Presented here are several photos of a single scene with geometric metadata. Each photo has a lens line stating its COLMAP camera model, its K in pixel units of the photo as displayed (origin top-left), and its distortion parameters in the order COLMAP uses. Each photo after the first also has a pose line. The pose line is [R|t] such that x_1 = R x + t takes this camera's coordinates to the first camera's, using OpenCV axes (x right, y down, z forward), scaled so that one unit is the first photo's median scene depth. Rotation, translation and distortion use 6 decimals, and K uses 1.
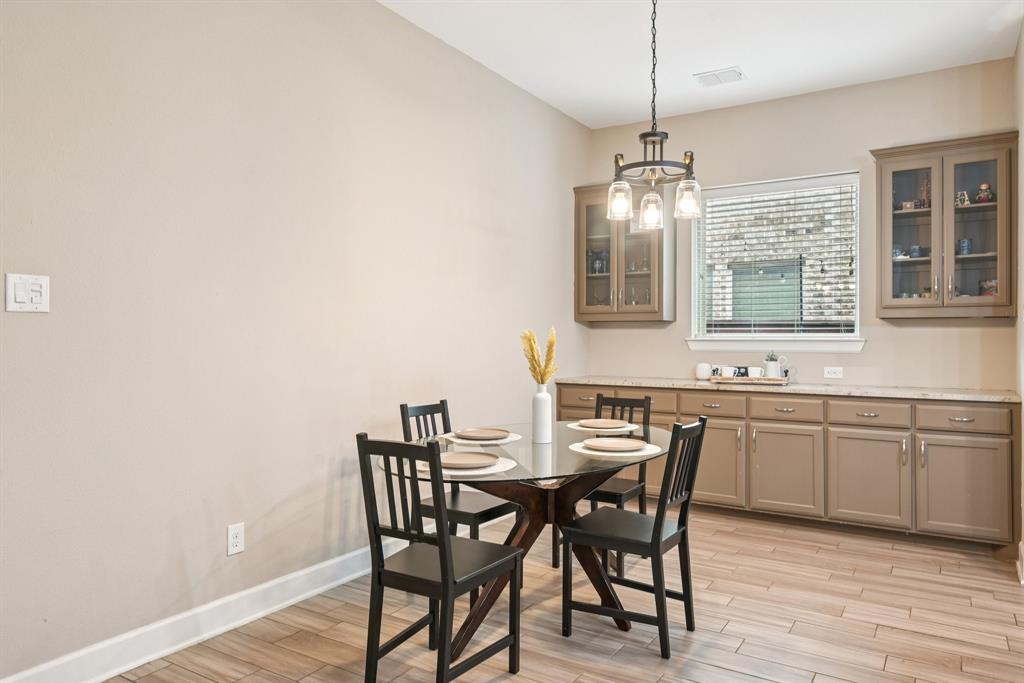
lens RADIAL K [[684.2, 0, 500.9], [0, 684.2, 336.4], [0, 0, 1]] dist [0.008666, -0.003414]
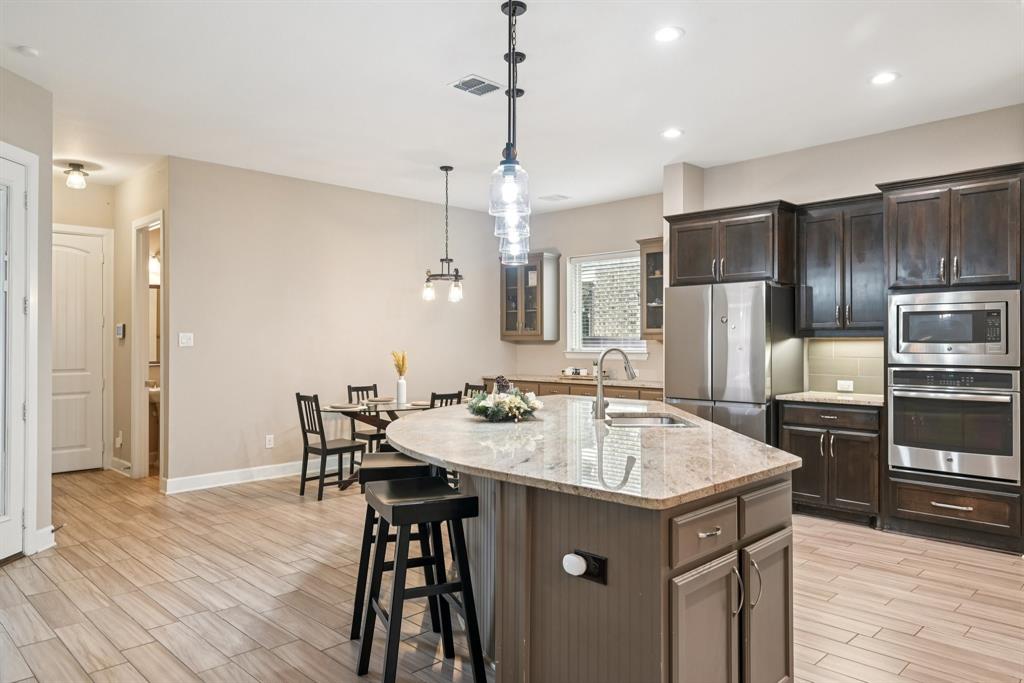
lens RADIAL K [[715.1, 0, 512.0], [0, 715.1, 338.4], [0, 0, 1]] dist [0.012015, 0.008699]
pose [[0.974080, -0.005219, -0.226142, 0.717374], [0.005091, 0.999986, -0.001148, -0.034520], [0.226145, -0.000033, 0.974094, -0.875011]]
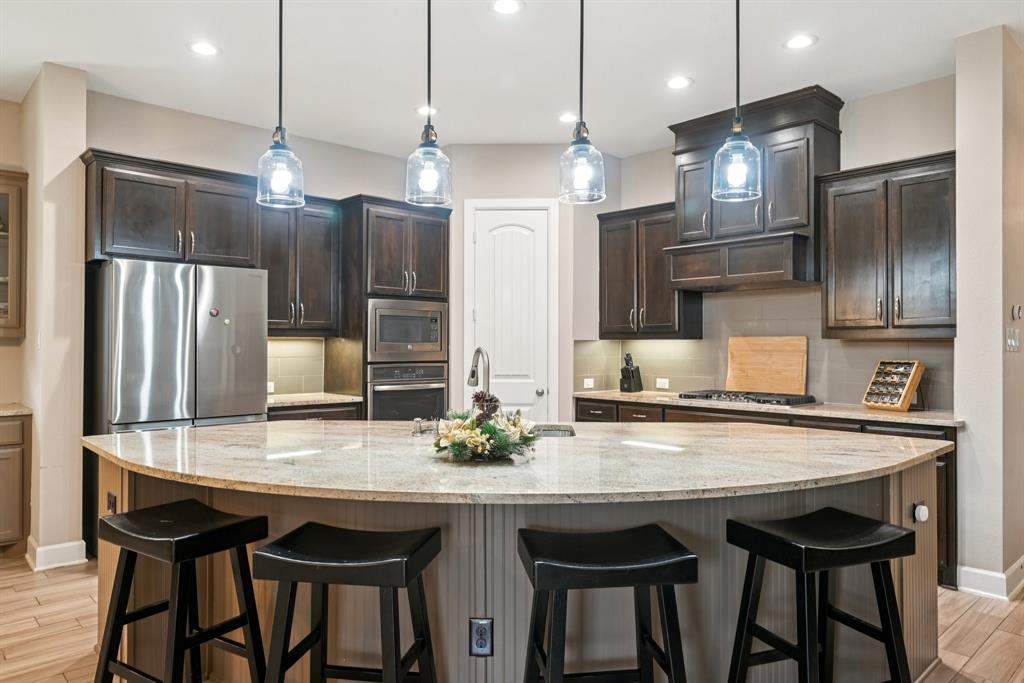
lens RADIAL K [[684.2, 0, 517.4], [0, 684.2, 336.3], [0, 0, 1]] dist [0.008666, -0.003414]
pose [[0.253015, 0.006460, 0.967441, -0.138273], [-0.007762, 0.999959, -0.004647, -0.032747], [-0.967431, -0.006334, 0.253055, -0.068480]]
